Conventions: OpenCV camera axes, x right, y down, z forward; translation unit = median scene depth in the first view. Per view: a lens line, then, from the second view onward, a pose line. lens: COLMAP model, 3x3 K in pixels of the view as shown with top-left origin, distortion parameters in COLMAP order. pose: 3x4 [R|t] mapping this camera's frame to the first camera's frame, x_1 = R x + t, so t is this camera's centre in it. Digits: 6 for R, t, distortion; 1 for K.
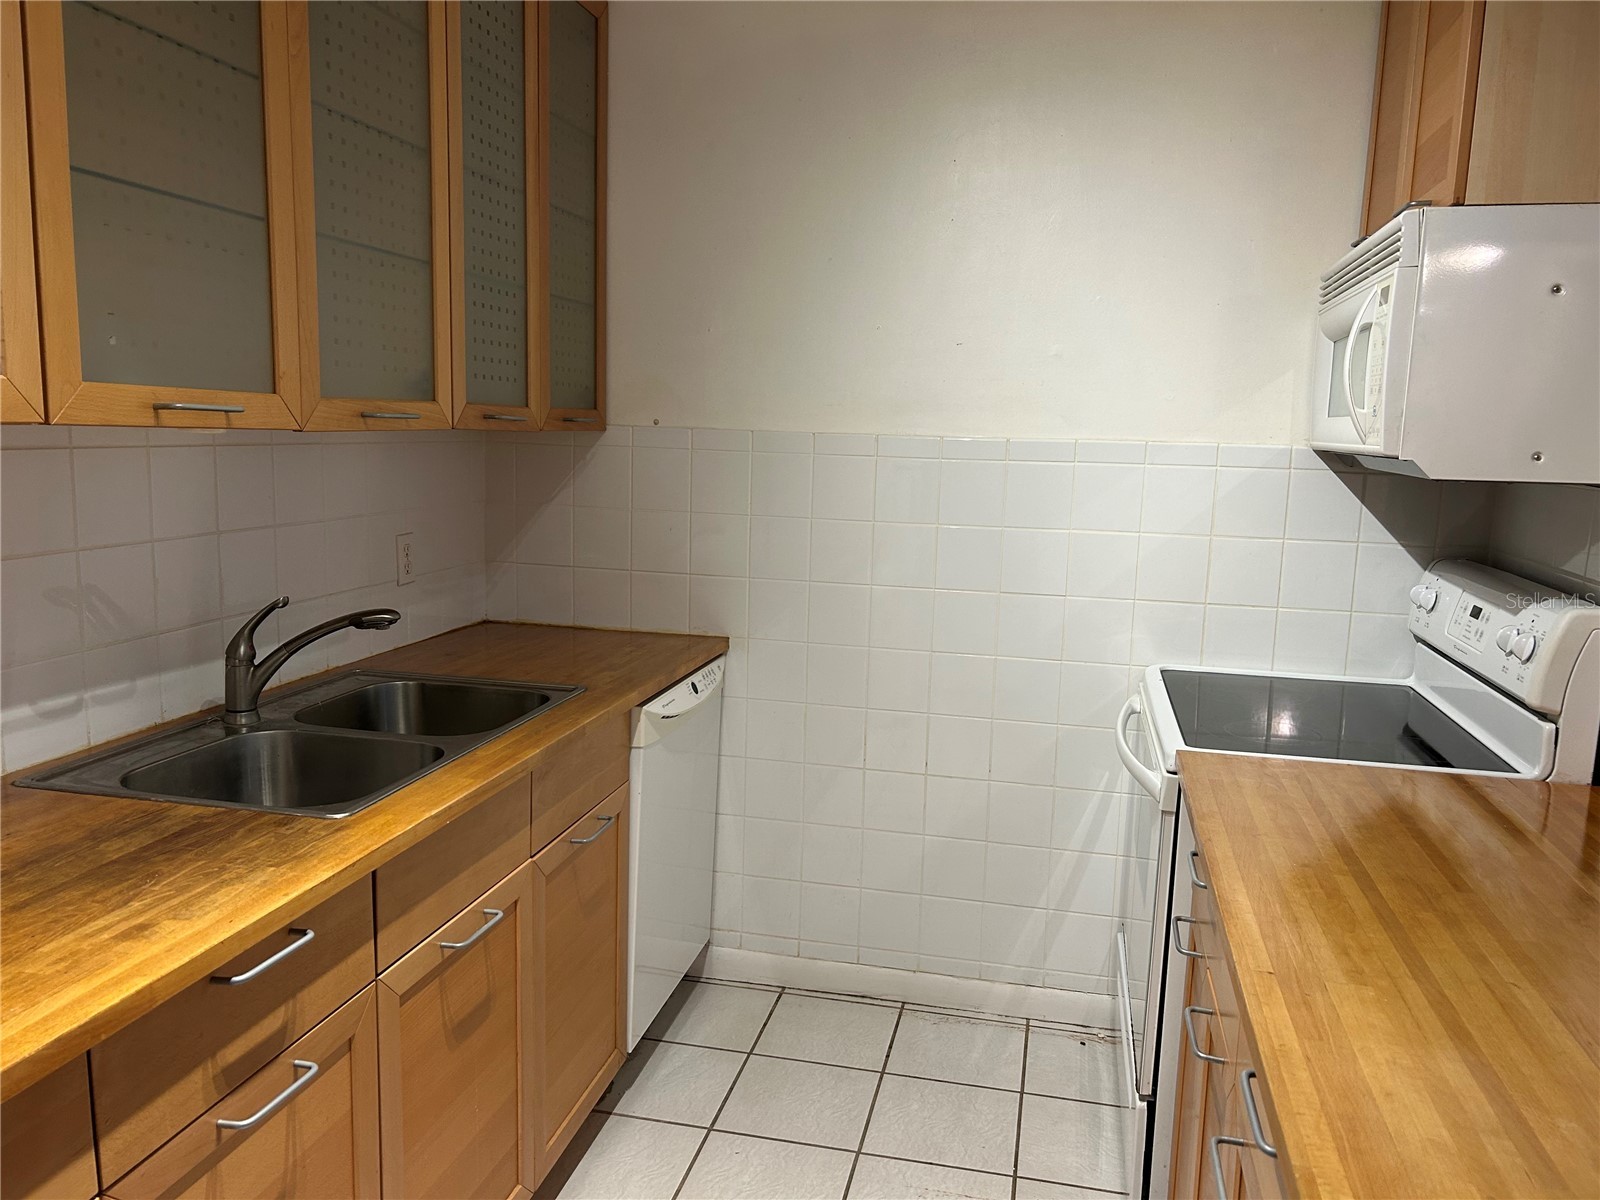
lens RADIAL K [[1197.4, 0, 800.0], [0, 1197.4, 600.0], [0, 0, 1]] dist [0.097128, -0.132554]
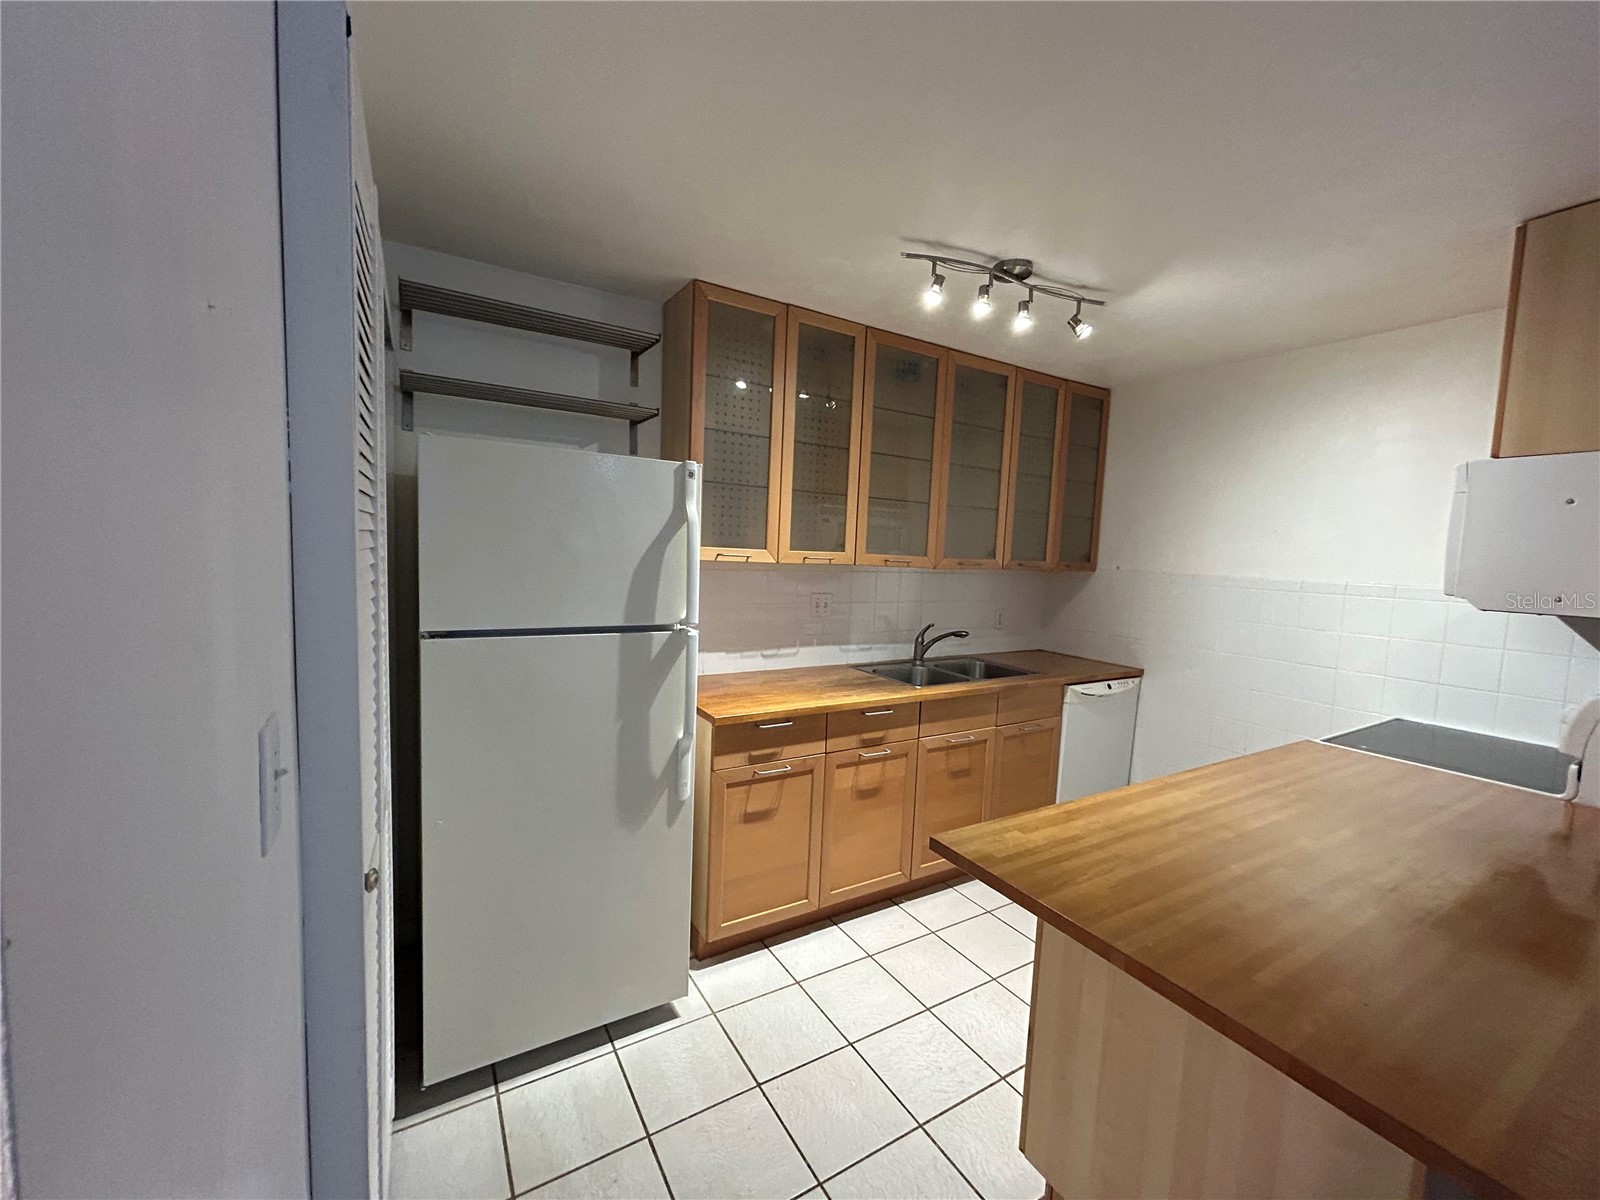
lens RADIAL K [[637.0, 0, 800.0], [0, 637.0, 600.0], [0, 0, 1]] dist [-0.000083, 0.000014]
pose [[0.690914, 0.057617, -0.720637, 0.491905], [-0.122787, 0.991689, -0.038434, 0.042084], [0.712433, 0.115039, 0.692247, -0.333486]]
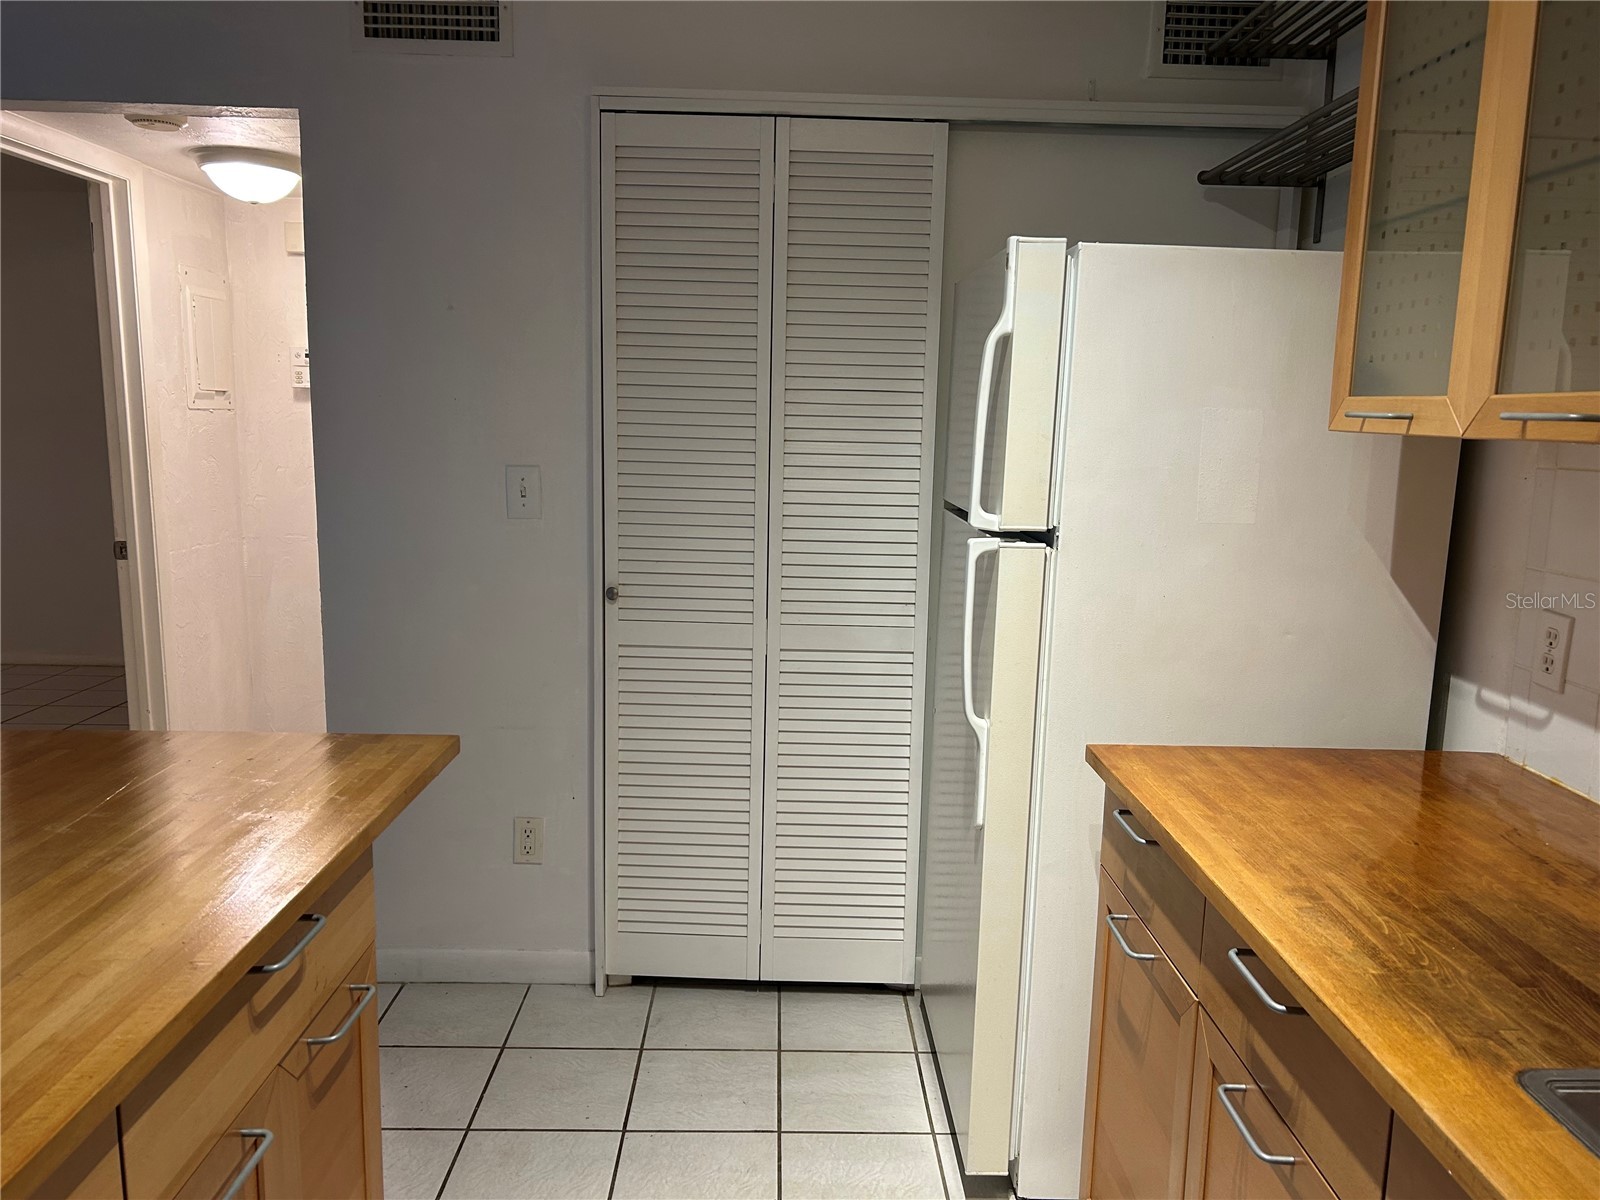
lens RADIAL K [[1197.4, 0, 800.0], [0, 1197.4, 600.0], [0, 0, 1]] dist [0.097128, -0.132554]
pose [[-0.969858, -0.017480, -0.243041, 0.105670], [-0.088819, 0.954162, 0.285809, -0.159901], [0.226905, 0.298781, -0.926954, 1.169134]]
